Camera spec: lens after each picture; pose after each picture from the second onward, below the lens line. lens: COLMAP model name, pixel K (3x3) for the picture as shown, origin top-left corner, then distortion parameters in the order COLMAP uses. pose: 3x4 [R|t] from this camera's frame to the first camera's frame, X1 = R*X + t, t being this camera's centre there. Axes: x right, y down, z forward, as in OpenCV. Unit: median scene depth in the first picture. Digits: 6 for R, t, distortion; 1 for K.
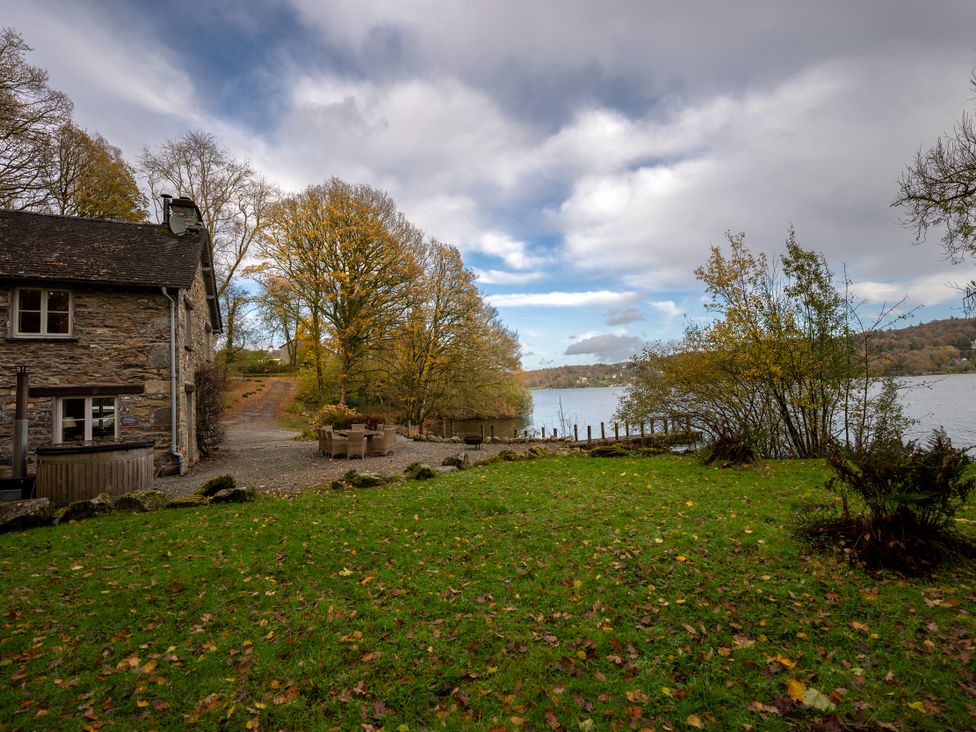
lens RADIAL K [[462.5, 0, 487.3], [0, 462.5, 369.0], [0, 0, 1]] dist [-0.028826, -0.000699]
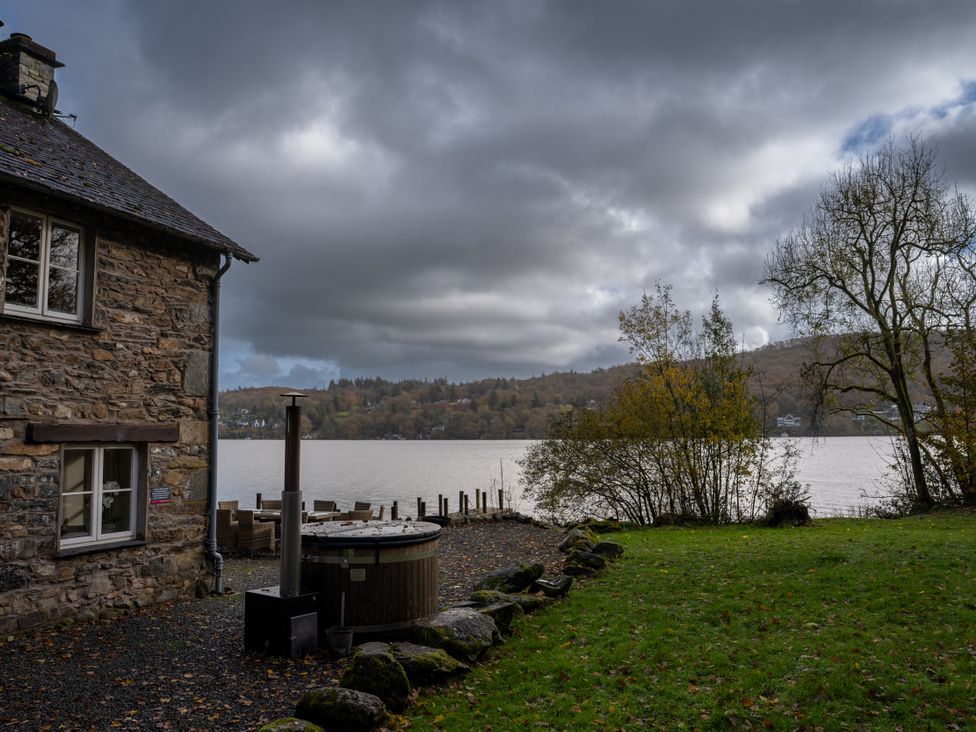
lens RADIAL K [[787.0, 0, 486.6], [0, 787.0, 365.0], [0, 0, 1]] dist [-0.104514, 0.005319]
pose [[0.751324, 0.095236, 0.653026, -1.114121], [-0.056305, 0.995175, -0.080354, 0.016149], [-0.657527, 0.023603, 0.753061, 0.085807]]
